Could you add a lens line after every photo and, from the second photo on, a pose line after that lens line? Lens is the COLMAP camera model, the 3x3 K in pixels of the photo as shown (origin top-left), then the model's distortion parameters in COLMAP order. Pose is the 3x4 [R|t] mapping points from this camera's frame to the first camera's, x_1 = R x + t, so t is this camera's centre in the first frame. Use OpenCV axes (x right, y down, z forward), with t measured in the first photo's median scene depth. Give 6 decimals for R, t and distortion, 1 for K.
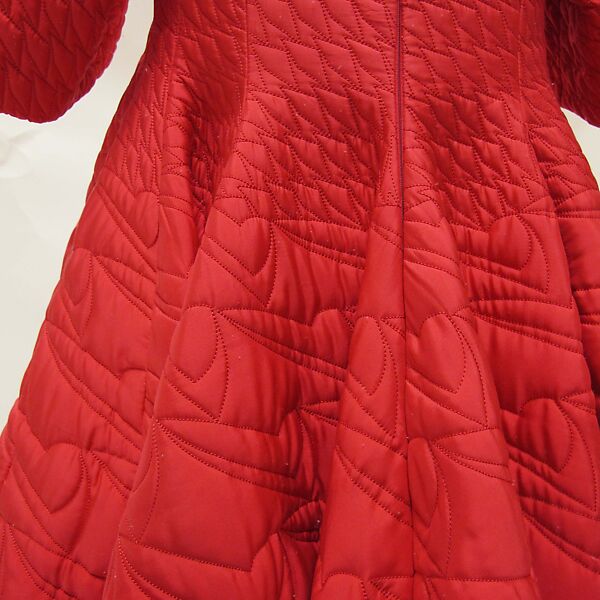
lens RADIAL K [[592.0, 0, 298.9], [0, 592.0, 301.9], [0, 0, 1]] dist [-0.074954, 0.000000]
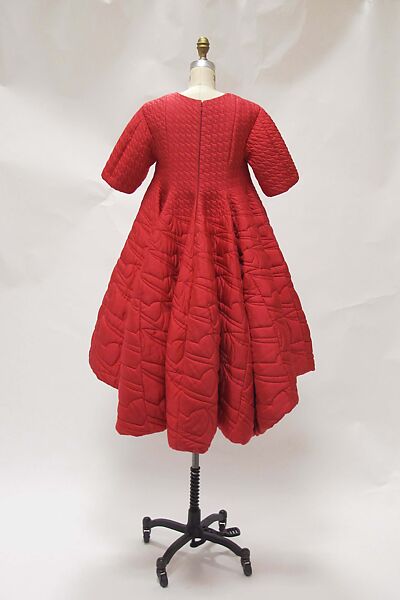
lens RADIAL K [[516.9, 0, 197.8], [0, 516.9, 298.7], [0, 0, 1]] dist [-0.000629, -0.000423]
pose [[0.973053, 0.056418, -0.223571, 1.206946], [-0.064705, 0.997456, -0.029911, 0.704475], [0.221315, 0.043571, 0.974229, -3.287473]]
